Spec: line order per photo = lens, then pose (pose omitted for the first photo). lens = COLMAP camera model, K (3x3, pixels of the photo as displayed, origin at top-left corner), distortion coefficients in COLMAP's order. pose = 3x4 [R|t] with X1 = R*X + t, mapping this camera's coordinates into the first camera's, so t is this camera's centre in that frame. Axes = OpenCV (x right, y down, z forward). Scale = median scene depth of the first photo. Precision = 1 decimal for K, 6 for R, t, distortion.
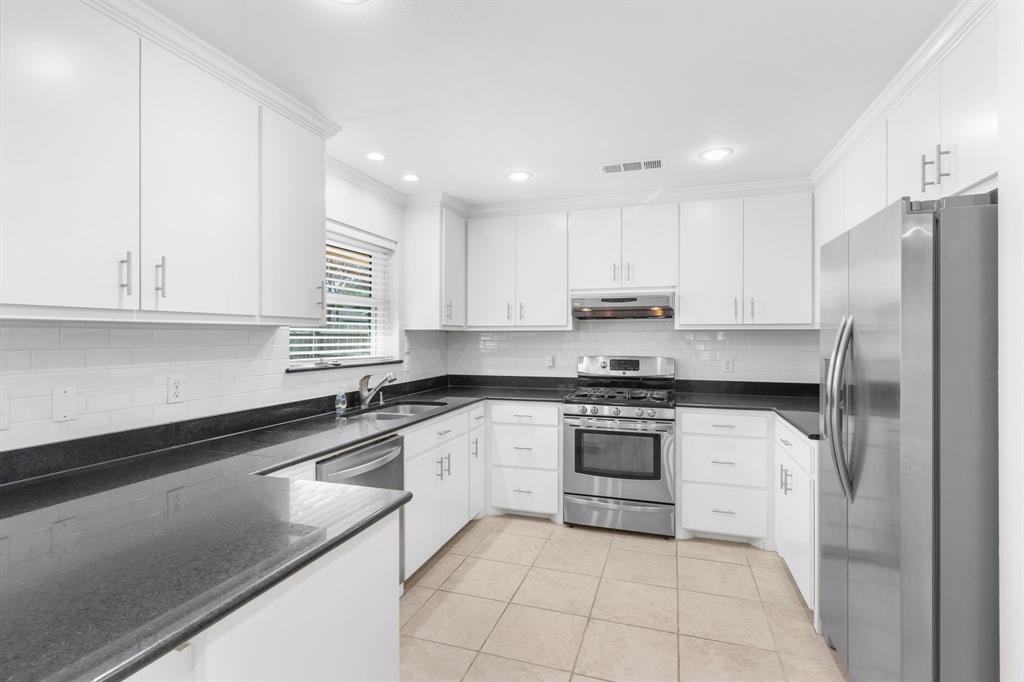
lens RADIAL K [[489.1, 0, 511.2], [0, 489.1, 332.9], [0, 0, 1]] dist [0.003807, 0.001040]
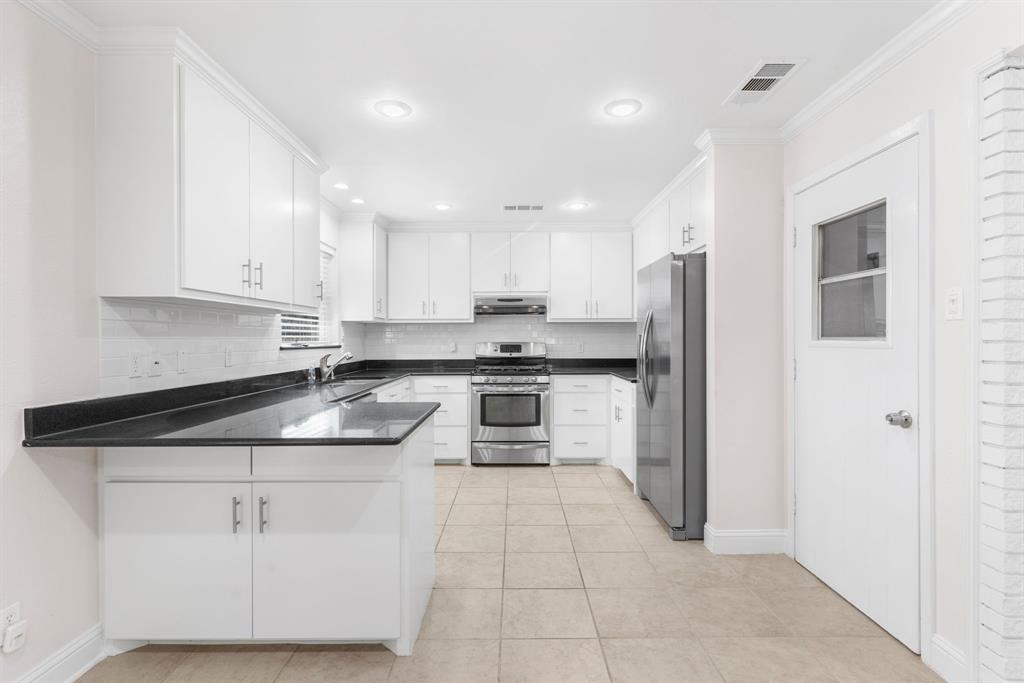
lens RADIAL K [[489.1, 0, 514.5], [0, 489.1, 337.0], [0, 0, 1]] dist [0.003807, 0.001040]
pose [[0.949217, -0.002284, 0.314613, -0.224160], [0.001339, 0.999994, 0.003221, 0.035796], [-0.314618, -0.002636, 0.949215, -0.349451]]
